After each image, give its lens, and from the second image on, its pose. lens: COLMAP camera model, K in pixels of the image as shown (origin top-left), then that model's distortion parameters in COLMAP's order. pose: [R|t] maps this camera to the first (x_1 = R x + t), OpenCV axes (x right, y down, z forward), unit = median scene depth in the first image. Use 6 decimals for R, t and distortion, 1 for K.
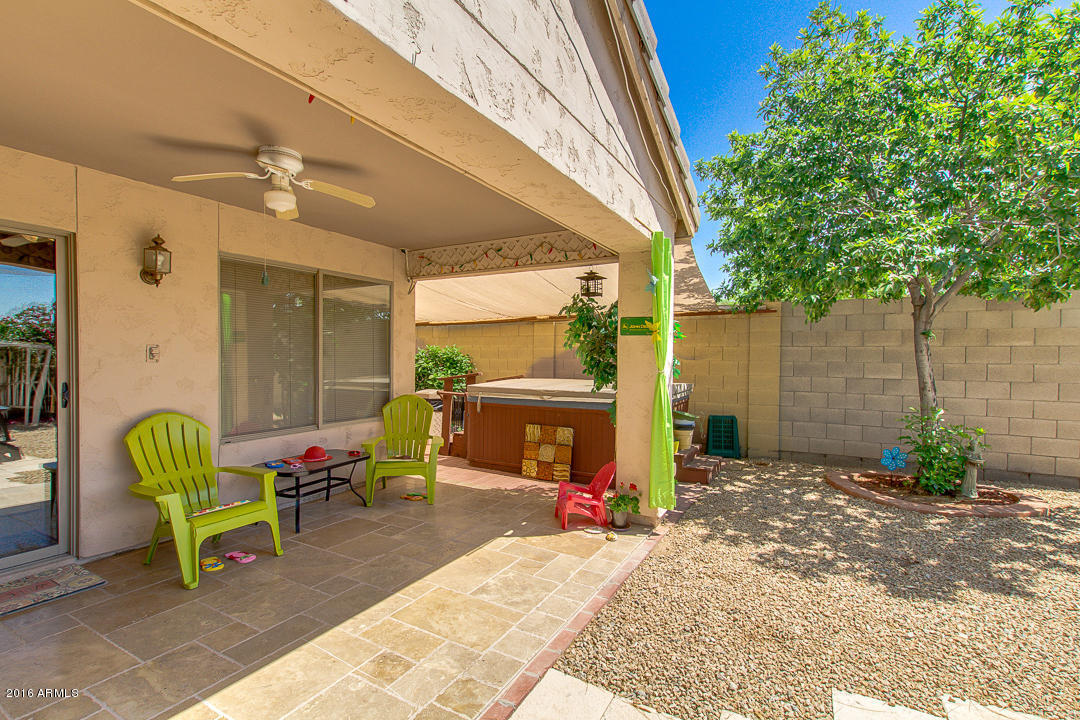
lens RADIAL K [[494.0, 0, 540.5], [0, 494.0, 364.7], [0, 0, 1]] dist [0.001340, -0.001191]
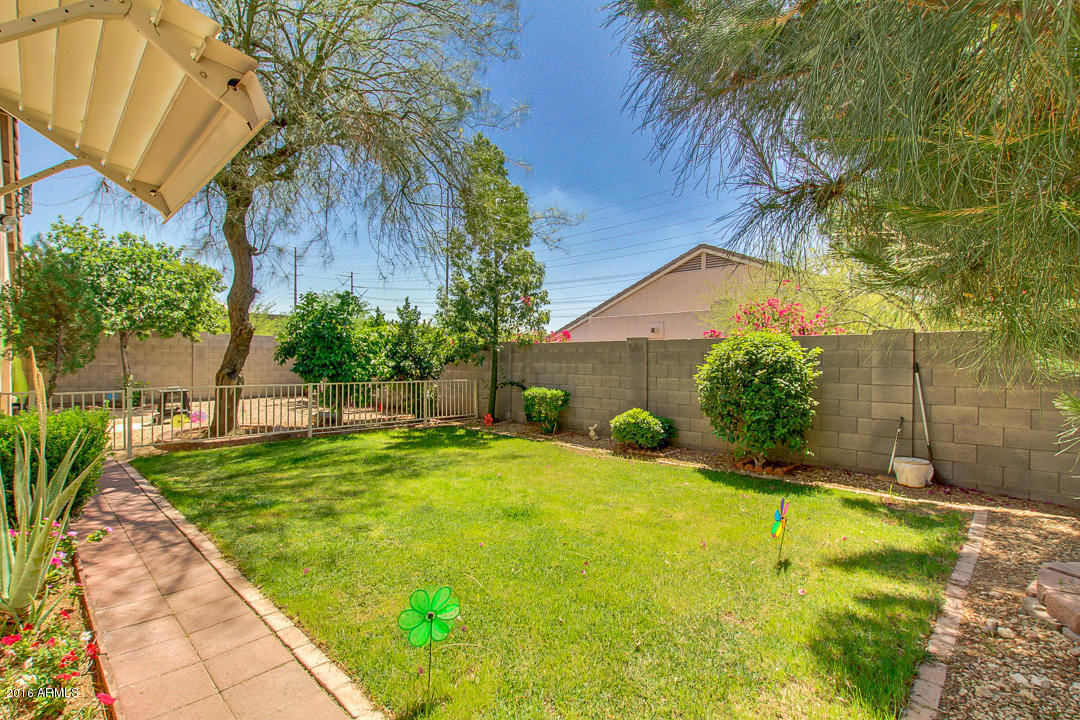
lens RADIAL K [[494.0, 0, 534.9], [0, 494.0, 364.7], [0, 0, 1]] dist [0.001340, -0.001191]
pose [[0.267272, -0.014683, 0.963509, -0.959269], [0.009840, 0.999873, 0.012507, 0.017362], [-0.963571, 0.006138, 0.267383, -1.478501]]
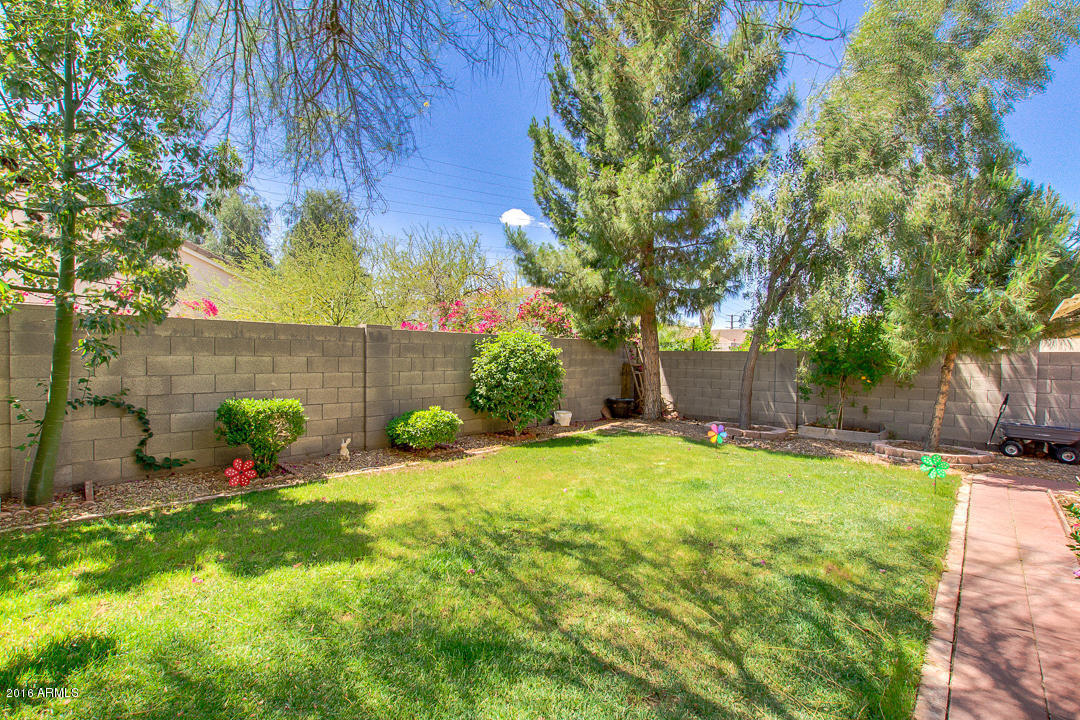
lens RADIAL K [[494.0, 0, 541.8], [0, 494.0, 365.1], [0, 0, 1]] dist [0.001340, -0.001191]
pose [[-0.973257, -0.031318, 0.227572, -0.211752], [-0.021936, 0.998806, 0.043641, -0.003464], [-0.228668, 0.037482, -0.972783, -0.373184]]
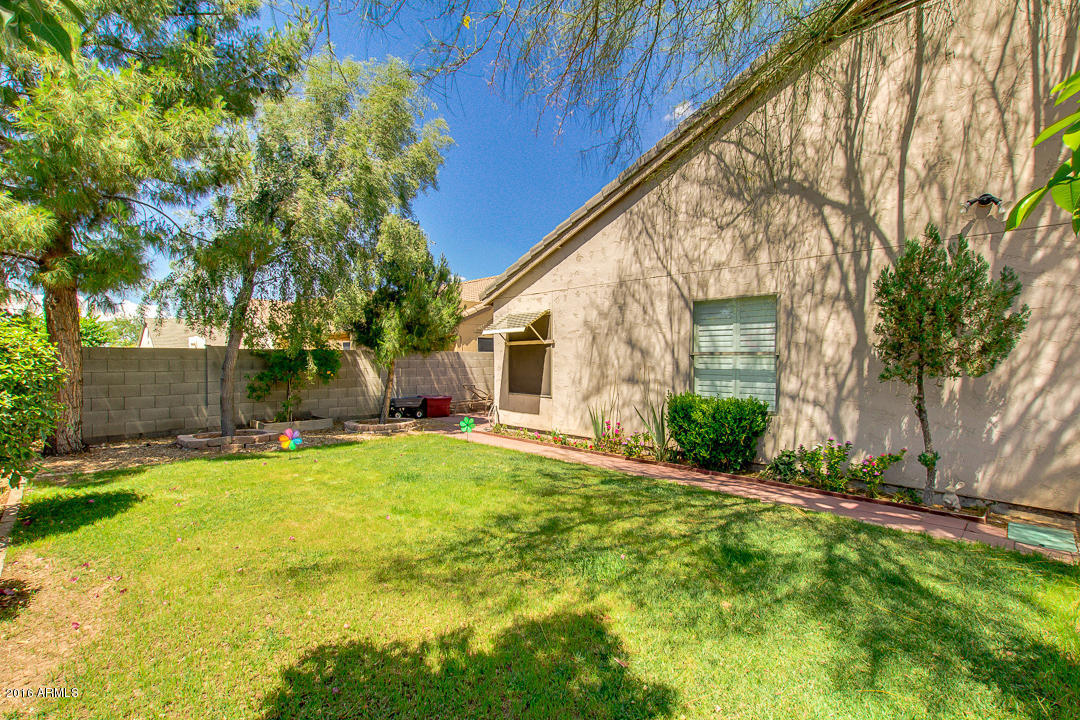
lens RADIAL K [[494.0, 0, 539.8], [0, 494.0, 361.9], [0, 0, 1]] dist [0.001340, -0.001191]
pose [[-0.291692, -0.007591, -0.956482, 0.517047], [-0.027896, 0.999611, 0.000574, 0.016901], [0.956105, 0.026849, -0.291790, -0.770752]]
